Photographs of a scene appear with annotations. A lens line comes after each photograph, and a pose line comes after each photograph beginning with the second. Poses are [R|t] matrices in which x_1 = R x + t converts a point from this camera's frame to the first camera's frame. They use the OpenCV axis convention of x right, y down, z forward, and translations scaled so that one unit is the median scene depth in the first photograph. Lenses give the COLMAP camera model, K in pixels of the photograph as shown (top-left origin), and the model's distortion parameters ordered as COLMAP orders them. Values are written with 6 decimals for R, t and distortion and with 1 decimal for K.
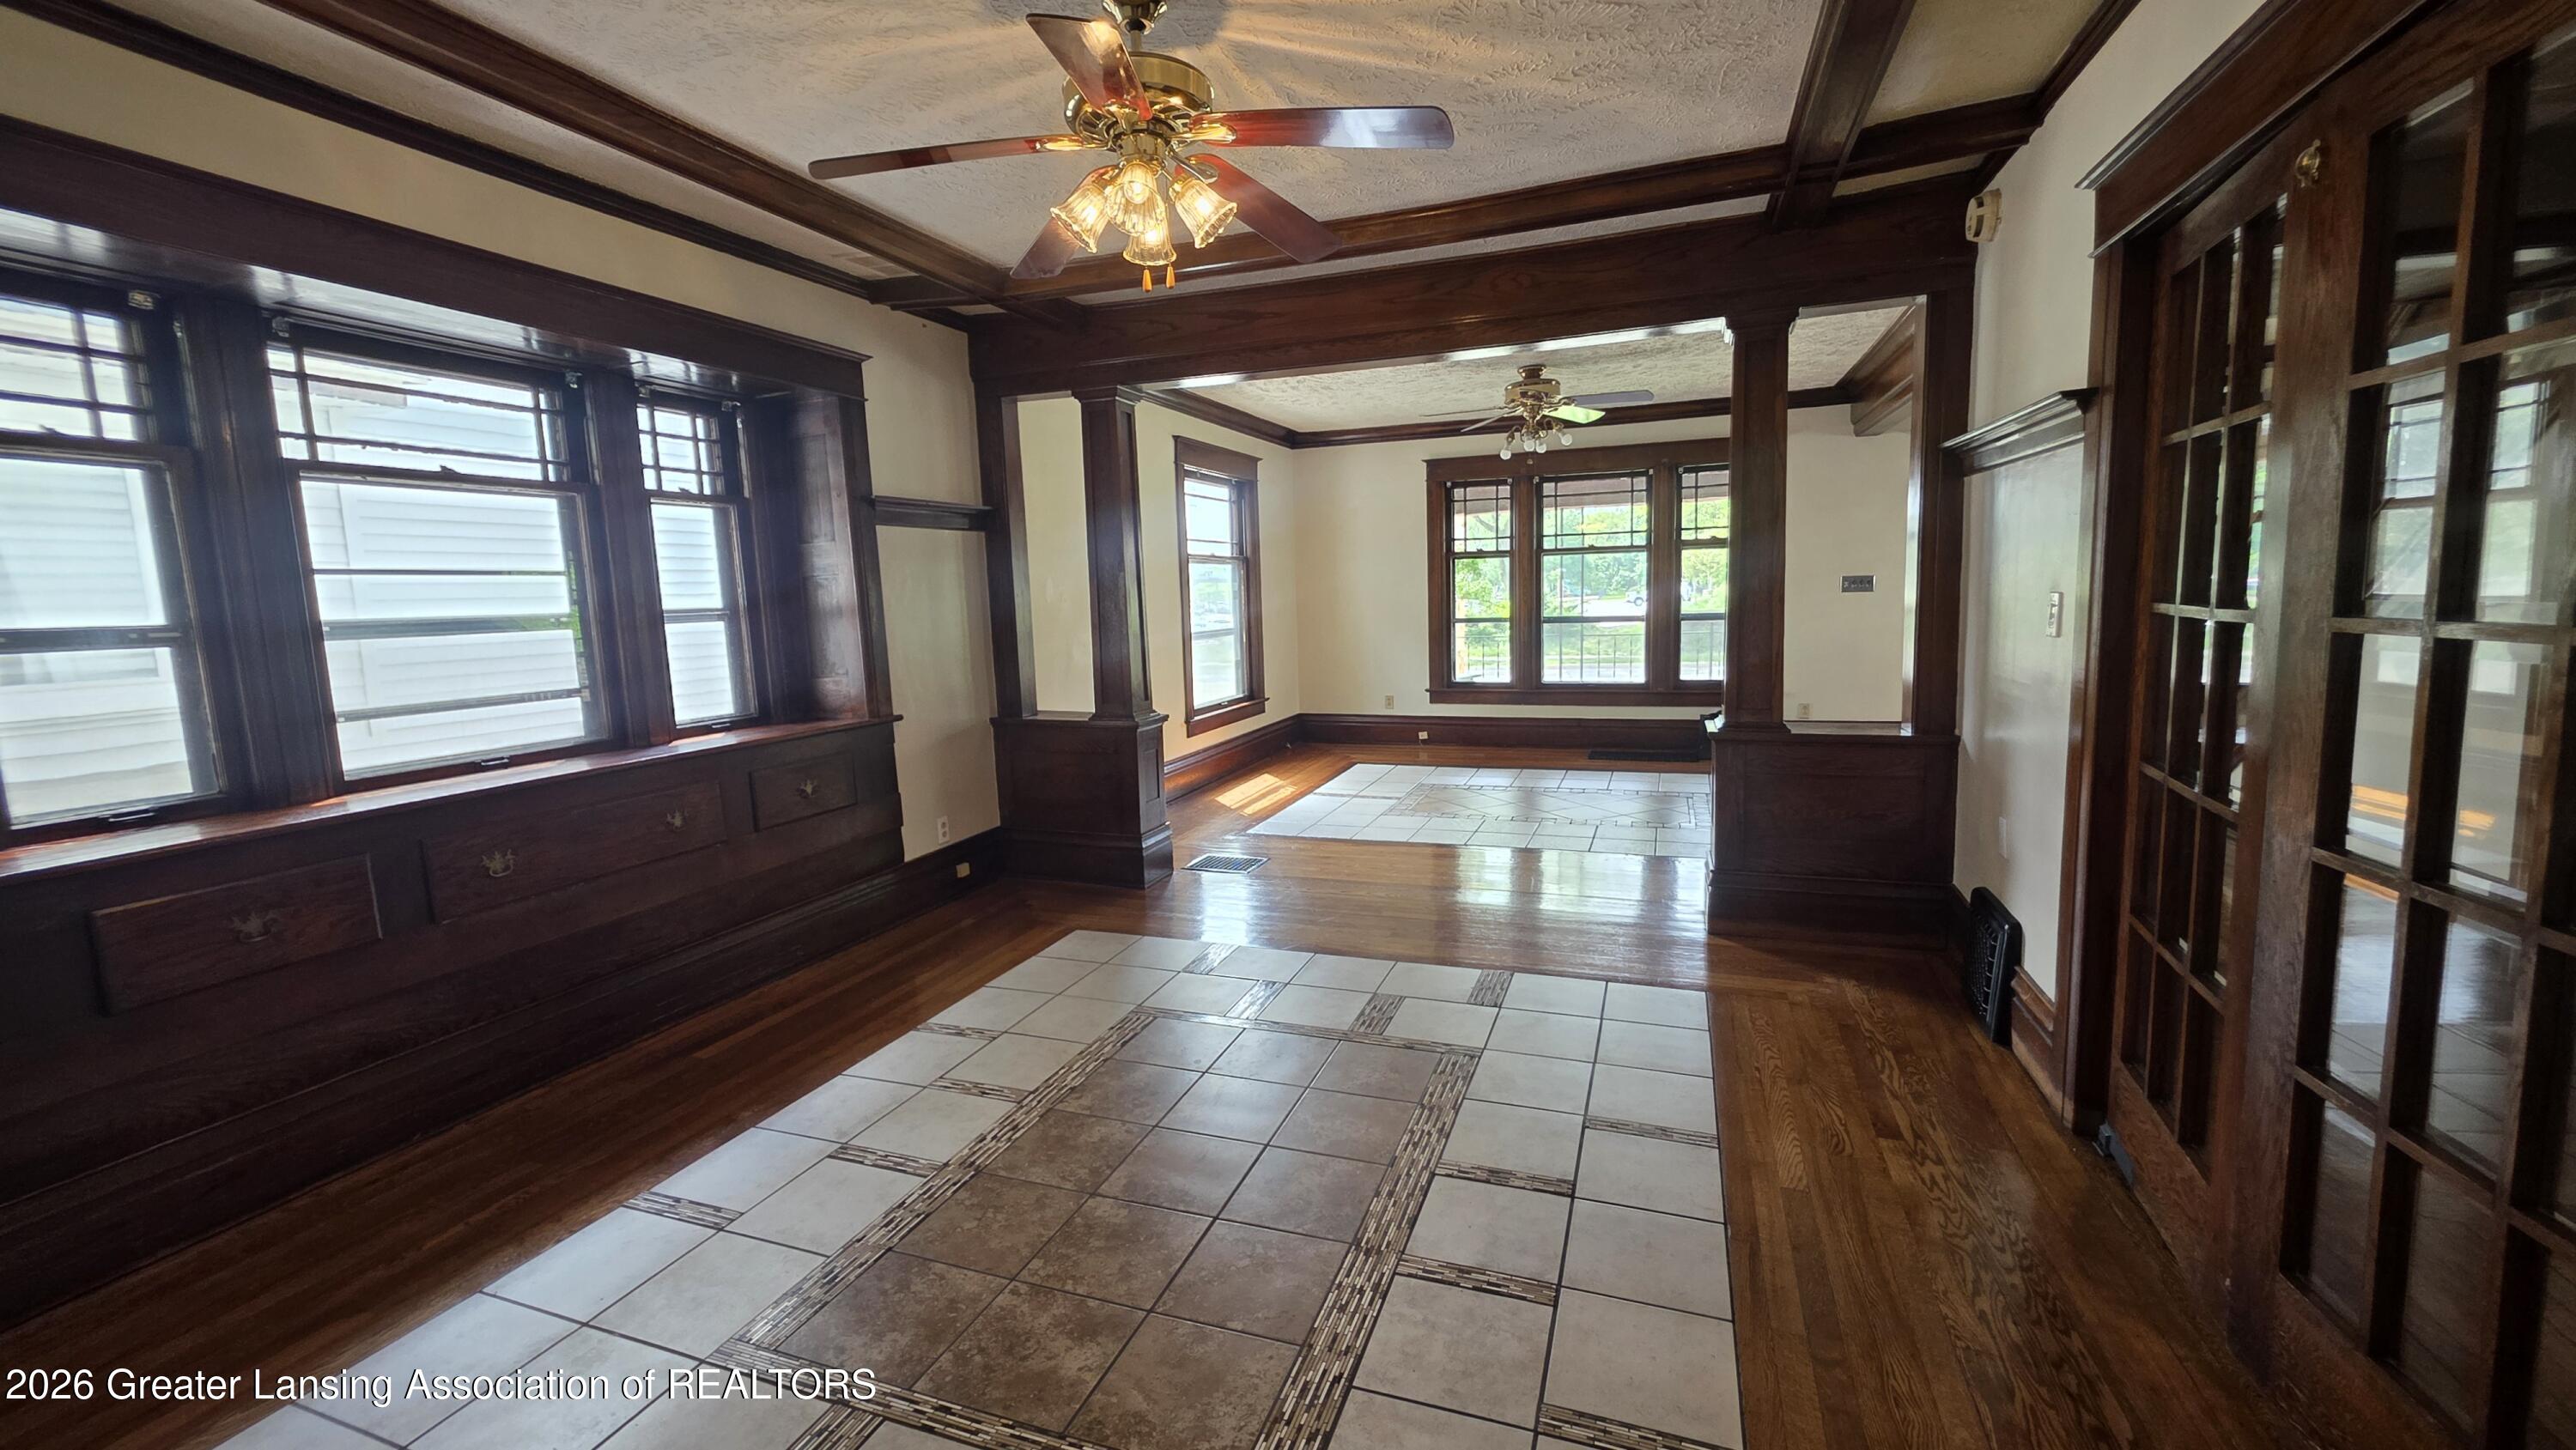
lens RADIAL K [[1036.5, 0, 1274.6], [0, 1036.5, 717.0], [0, 0, 1]] dist [0.000924, -0.000075]
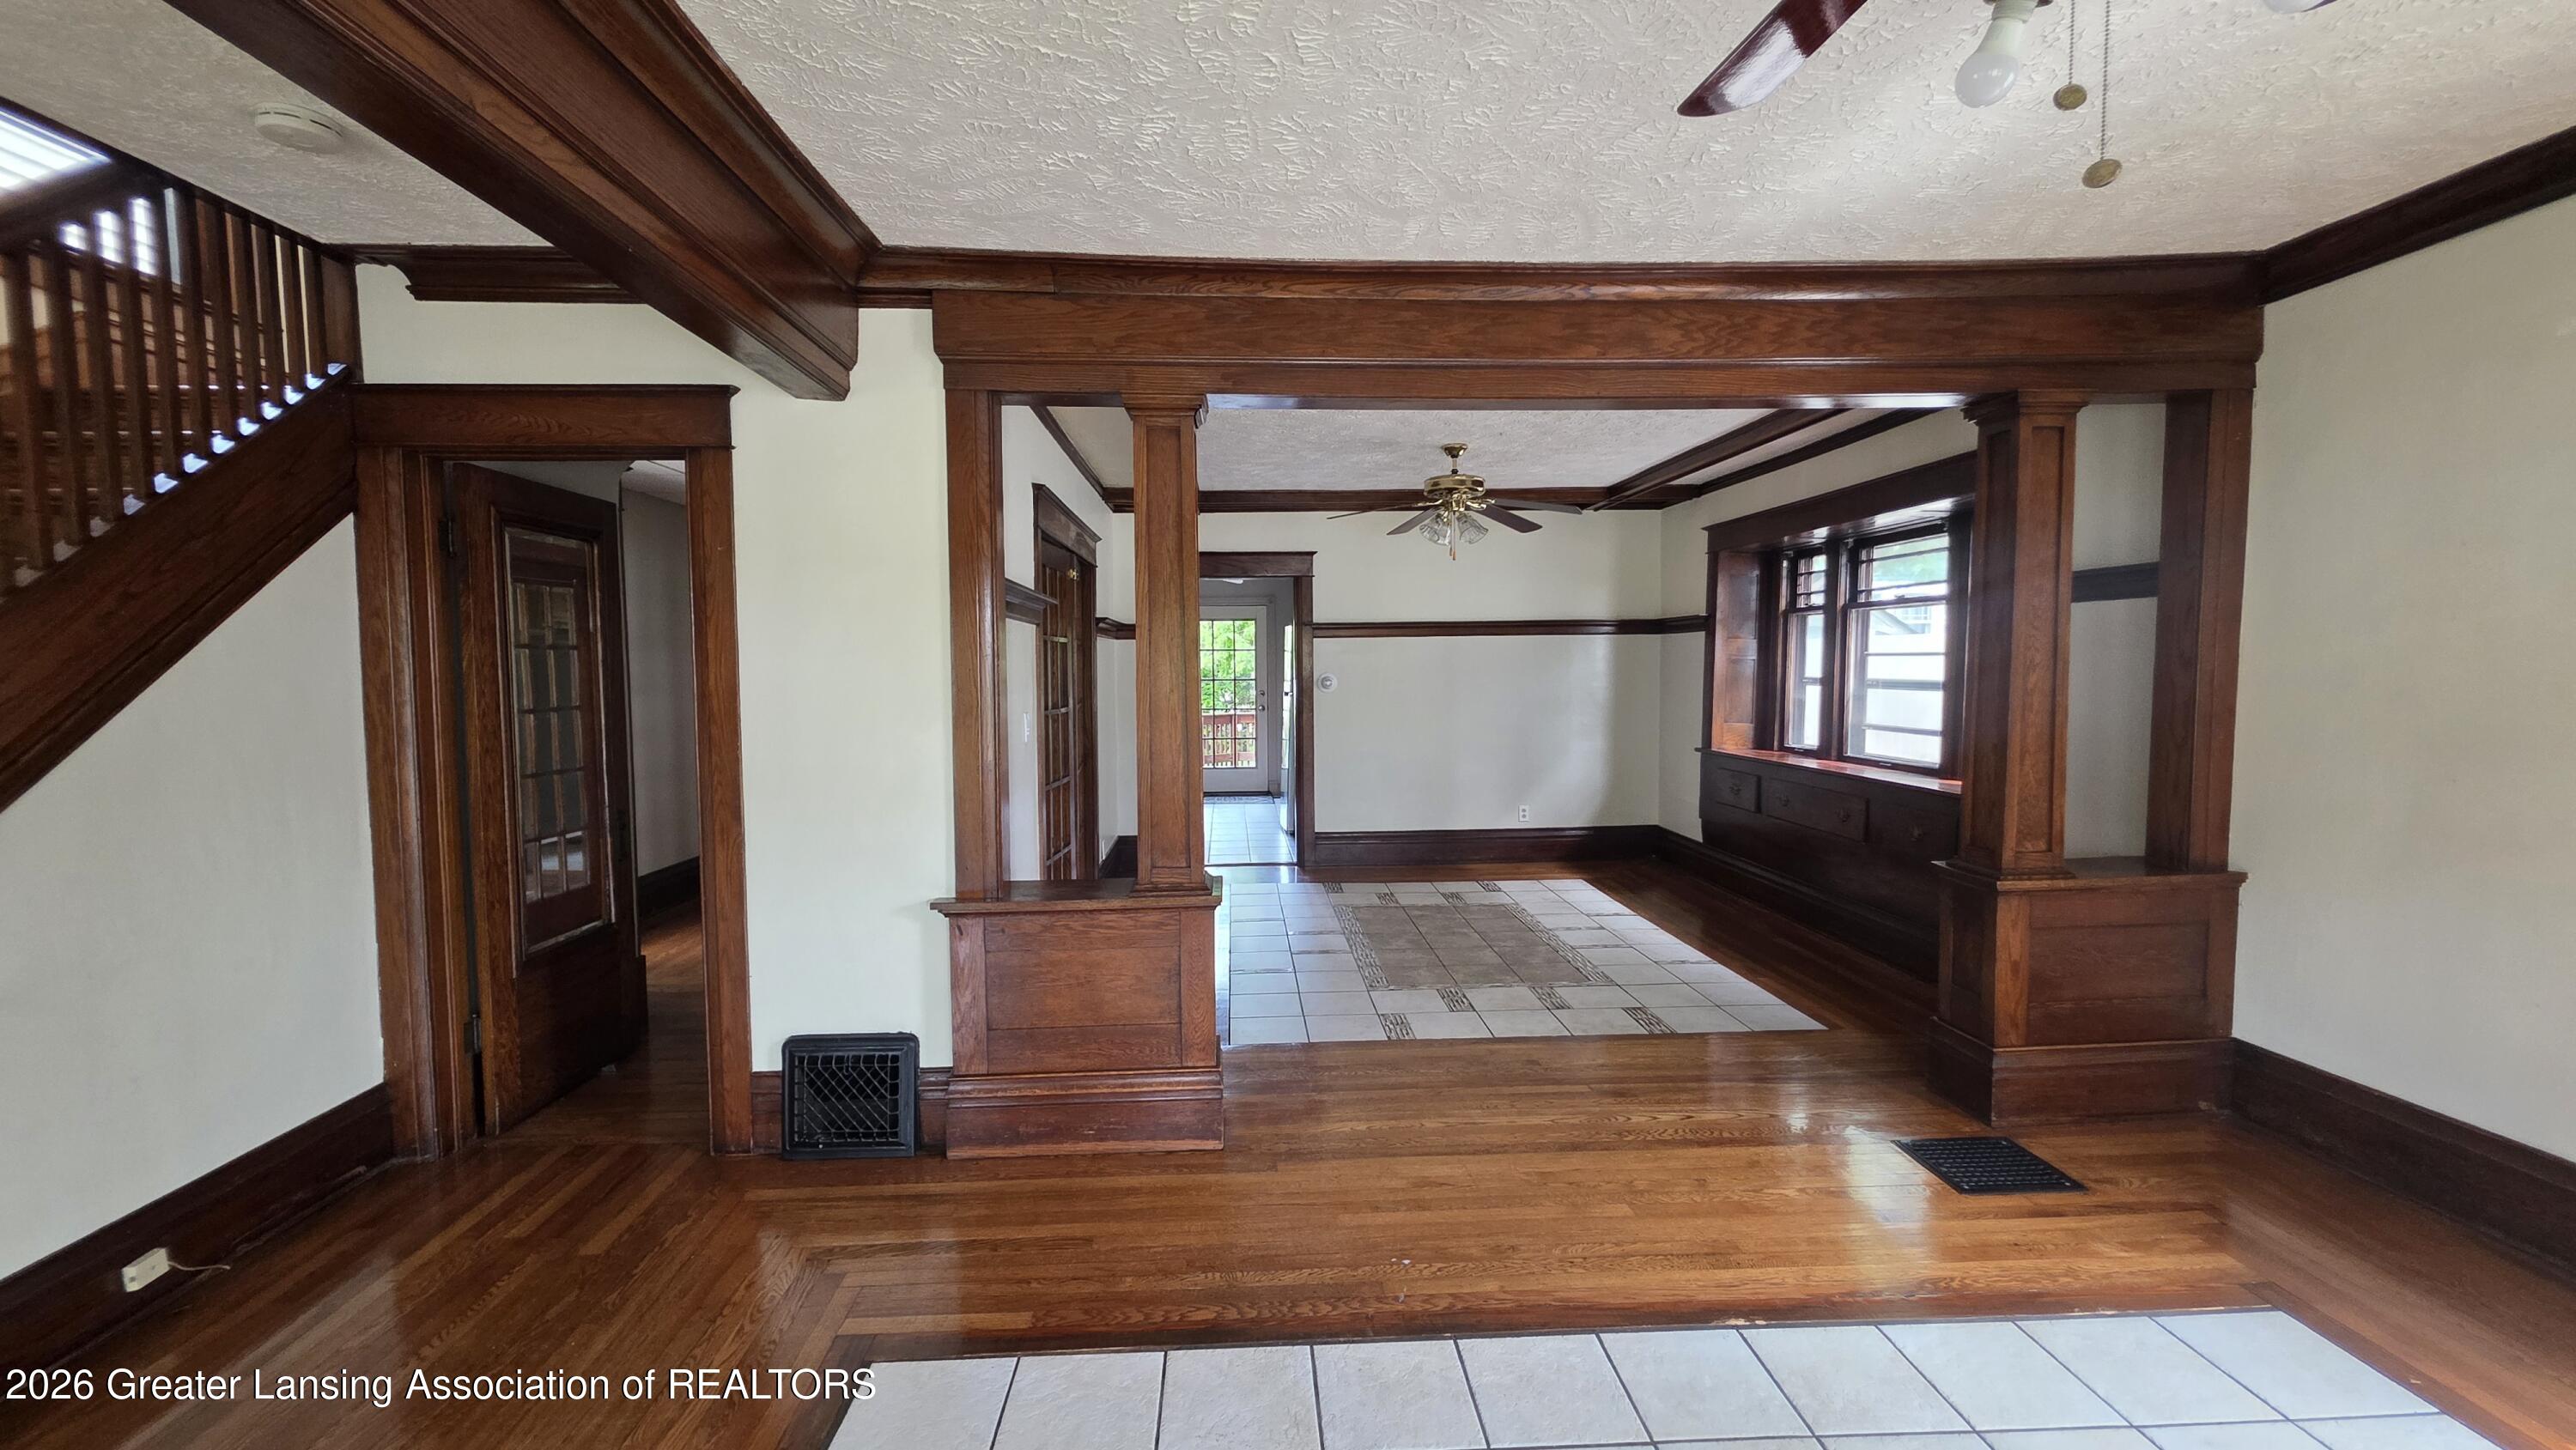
lens RADIAL K [[1036.5, 0, 1281.7], [0, 1036.5, 733.5], [0, 0, 1]] dist [0.000924, -0.000075]
pose [[-0.916125, 0.067194, -0.395222, 0.667904], [-0.009174, 0.982081, 0.188234, -0.253185], [0.400789, 0.176072, -0.899092, 1.678178]]
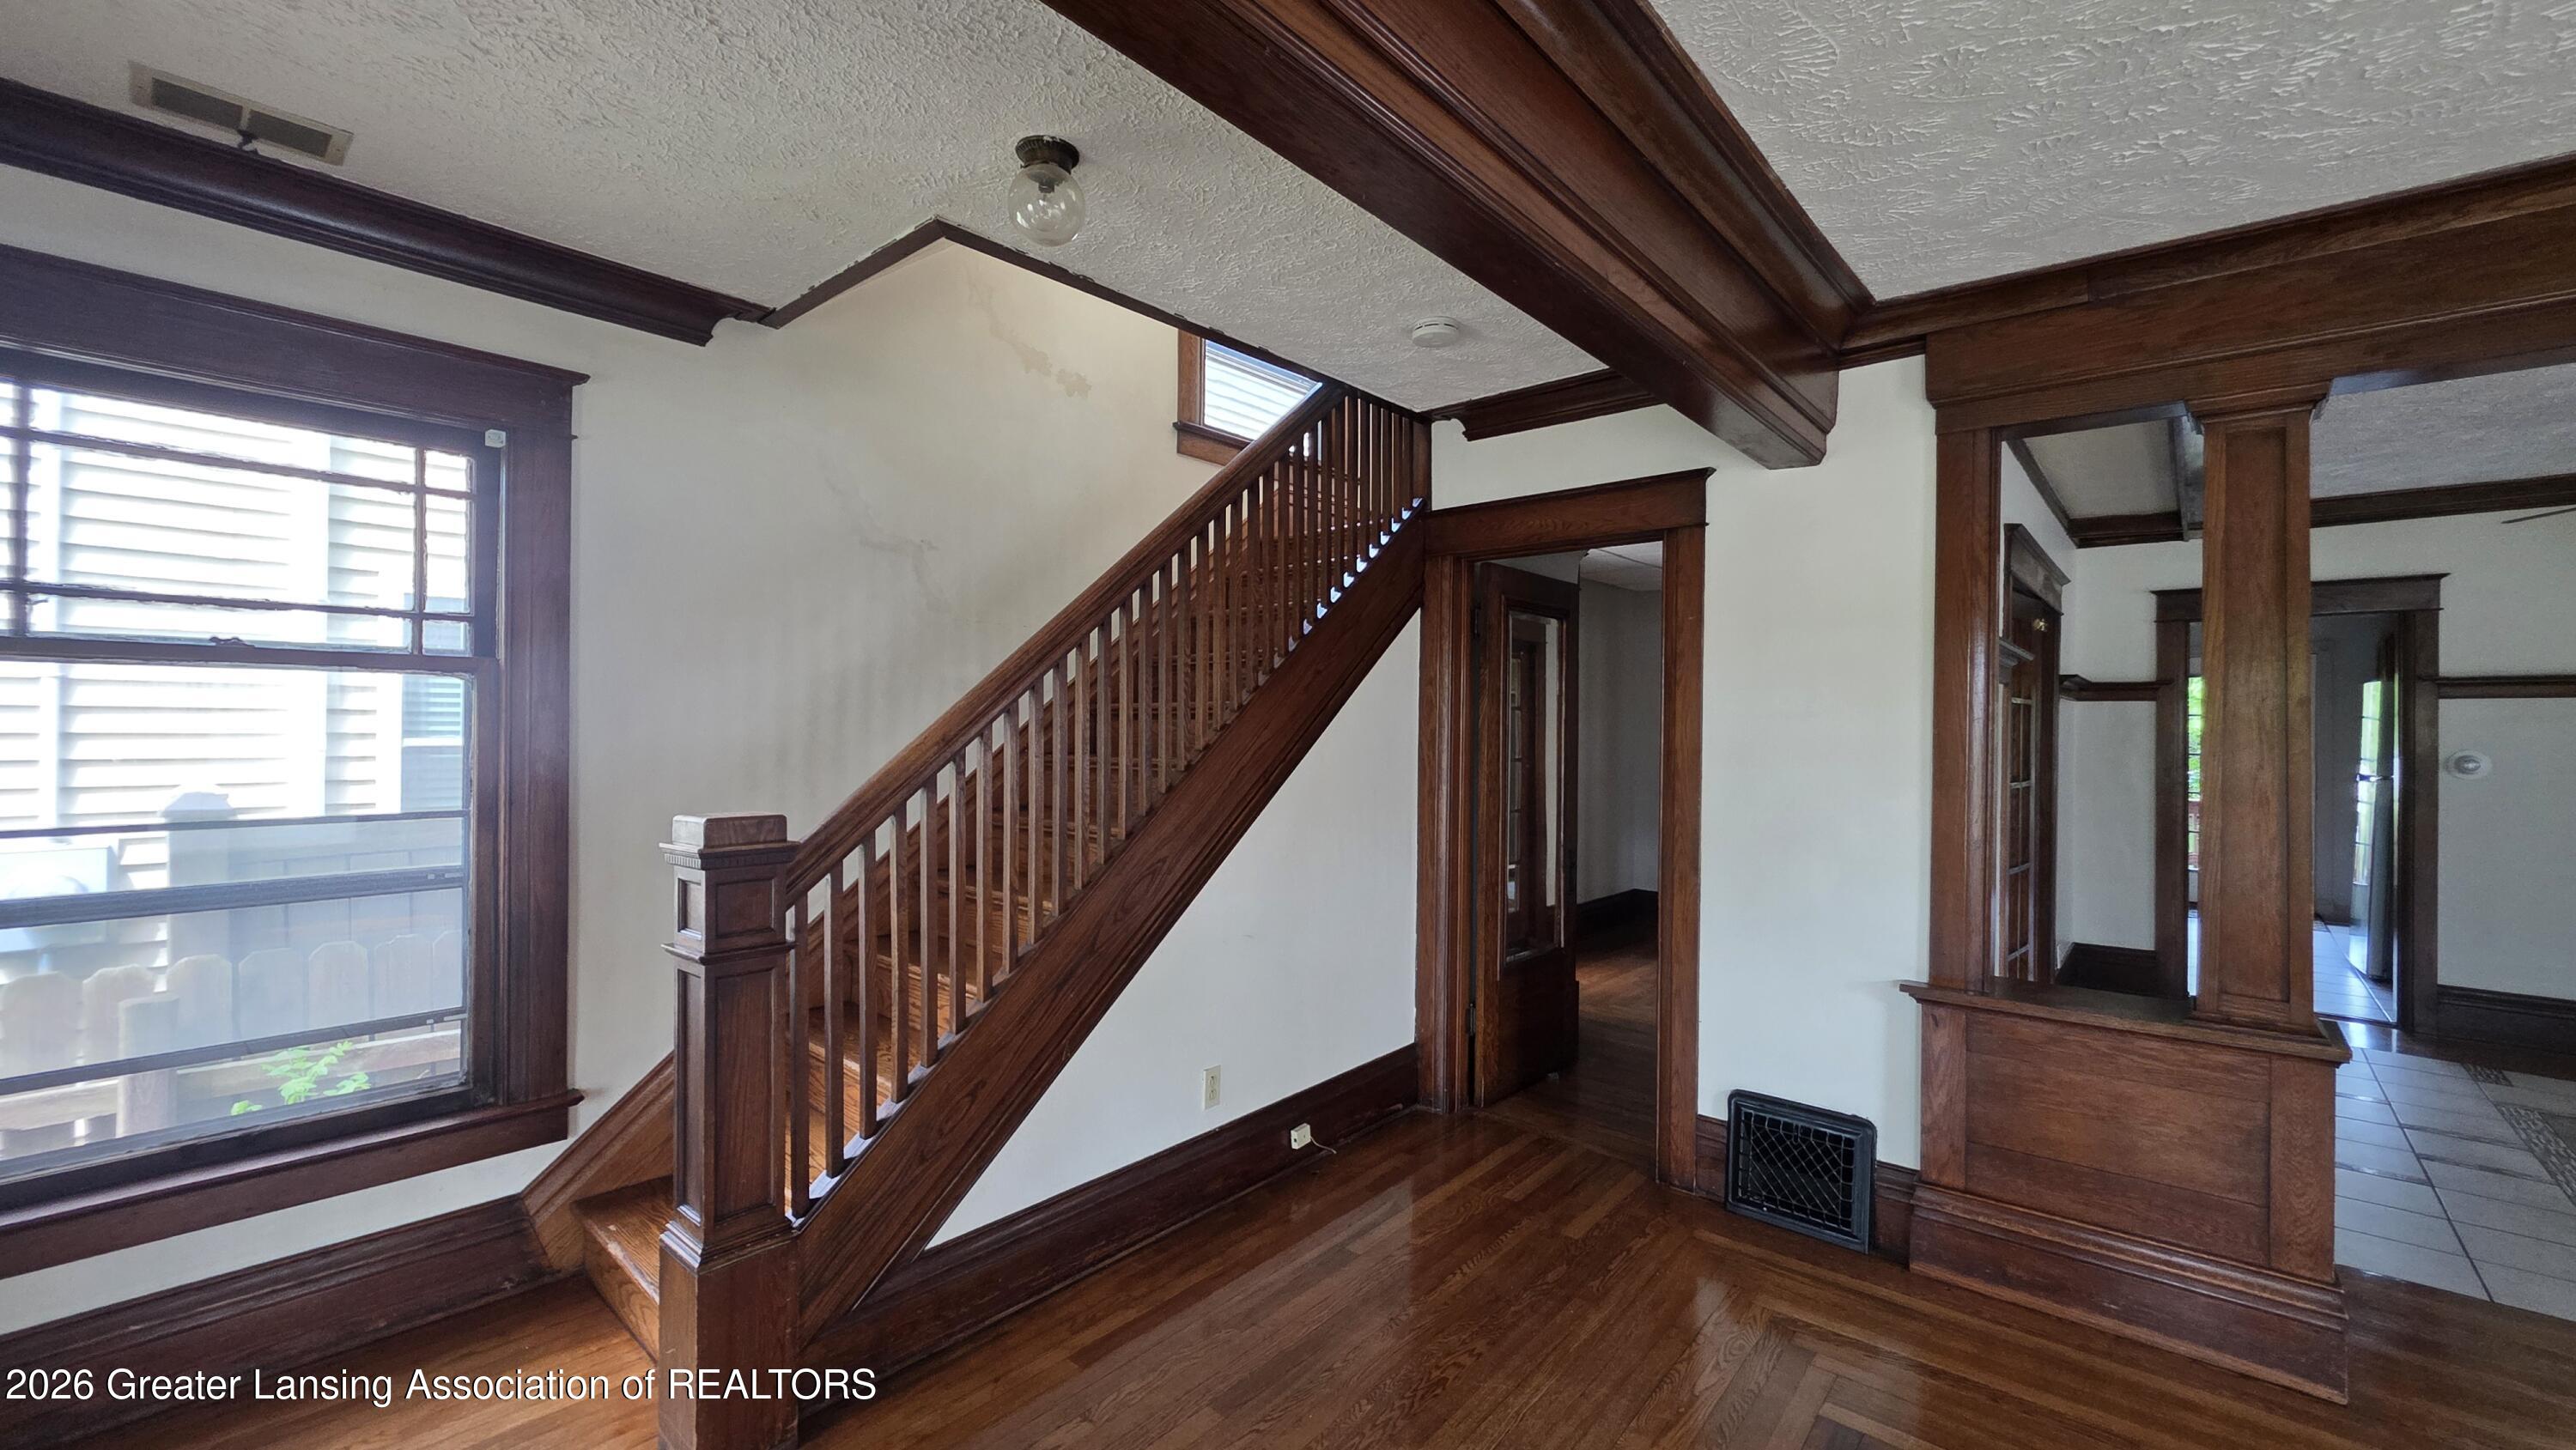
lens RADIAL K [[1036.5, 0, 1279.9], [0, 1036.5, 730.0], [0, 0, 1]] dist [0.000924, -0.000075]
pose [[-0.932297, 0.022356, 0.361001, 0.755004], [0.063754, 0.992618, 0.103176, -0.257313], [-0.356029, 0.119206, -0.926840, 1.699005]]
